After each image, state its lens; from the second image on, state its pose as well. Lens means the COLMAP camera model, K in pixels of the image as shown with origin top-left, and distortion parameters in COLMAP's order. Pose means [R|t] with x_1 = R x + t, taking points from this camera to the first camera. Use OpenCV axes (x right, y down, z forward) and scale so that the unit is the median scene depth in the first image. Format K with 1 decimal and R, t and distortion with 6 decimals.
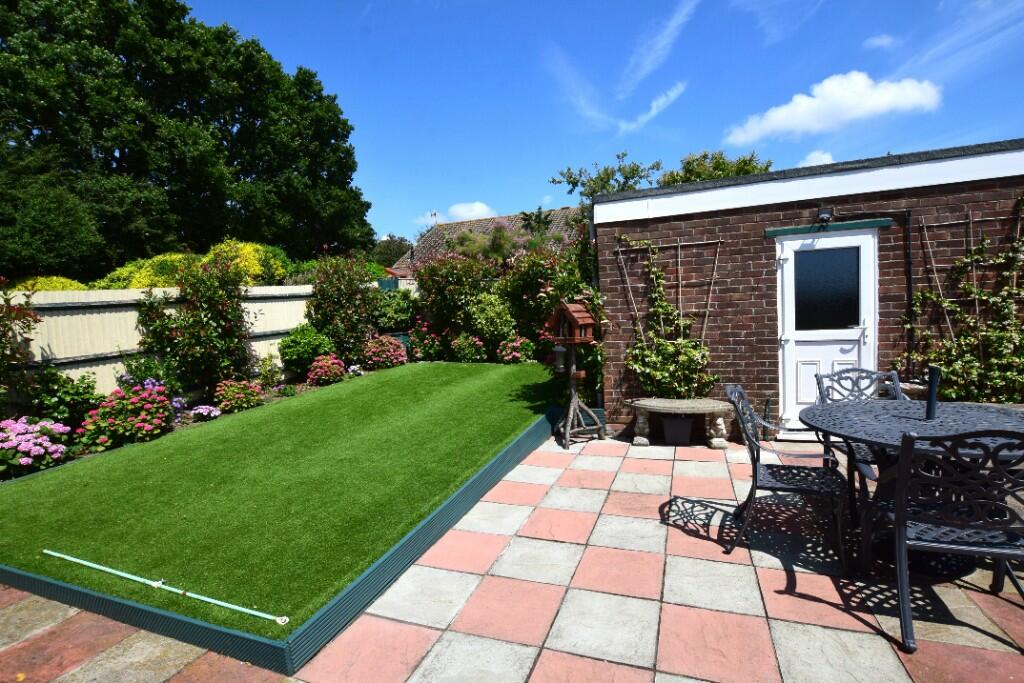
lens RADIAL K [[477.5, 0, 517.9], [0, 477.5, 343.0], [0, 0, 1]] dist [-0.021644, 0.000081]
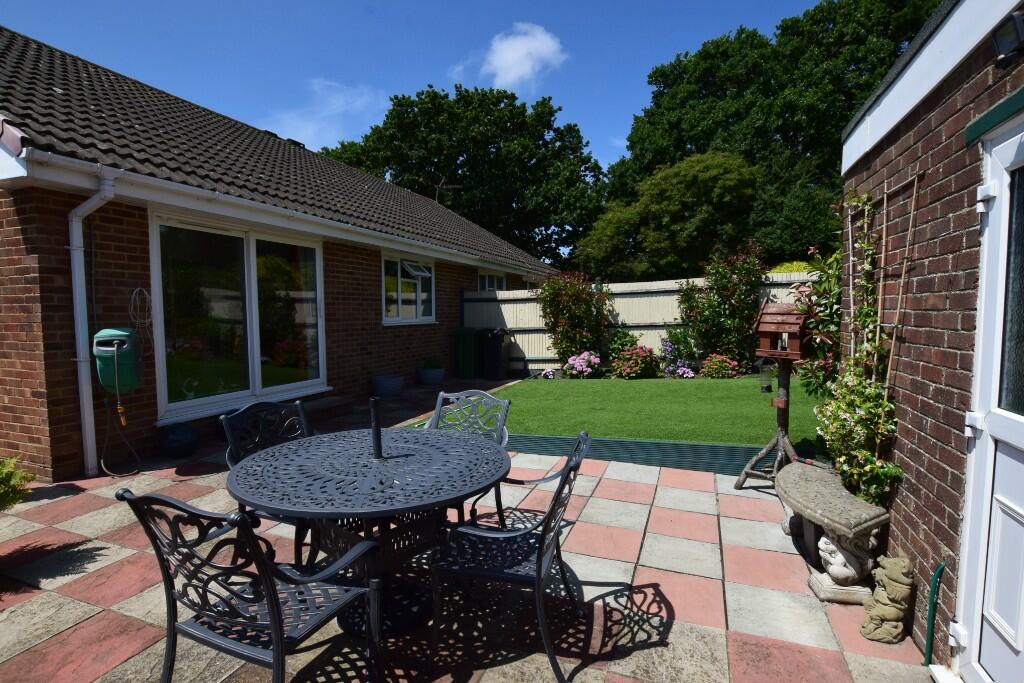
lens RADIAL K [[508.3, 0, 512.7], [0, 508.3, 338.0], [0, 0, 1]] dist [-0.007062, 0.000712]
pose [[-0.015331, 0.106844, -0.994158, 0.877500], [-0.067019, 0.991929, 0.107638, -0.084417], [0.997634, 0.068278, -0.008046, 0.608366]]
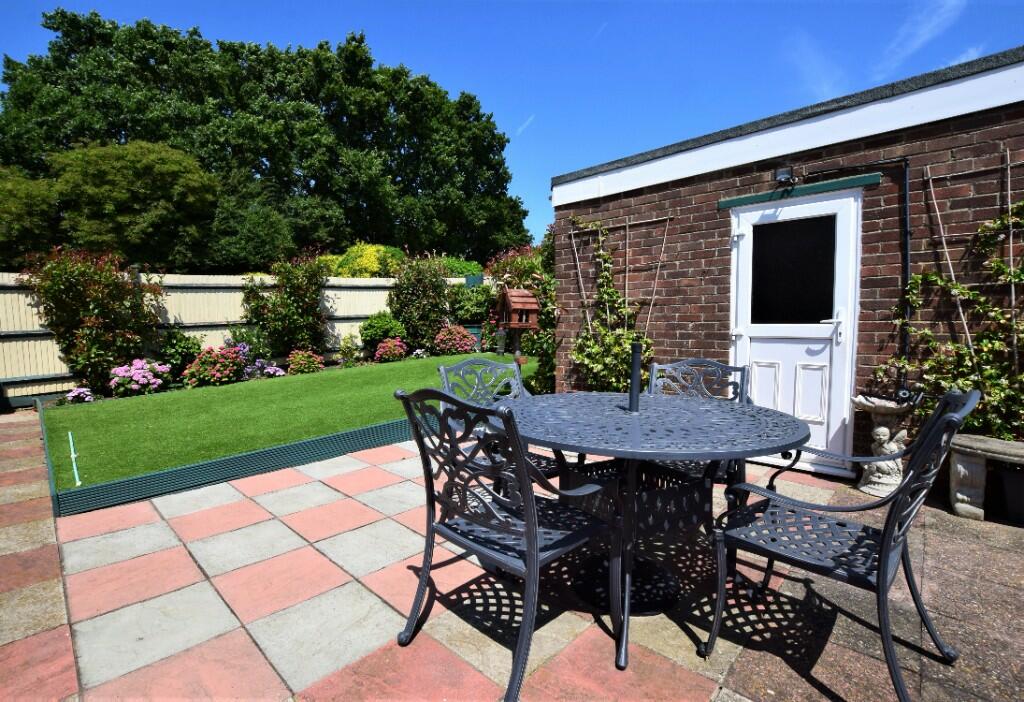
lens RADIAL K [[469.3, 0, 503.9], [0, 469.3, 352.4], [0, 0, 1]] dist [-0.025576, 0.002475]
pose [[0.913825, 0.068590, -0.400273, 0.485883], [-0.066327, 0.997607, 0.019523, 0.031872], [0.400654, 0.008708, 0.916188, 0.099780]]
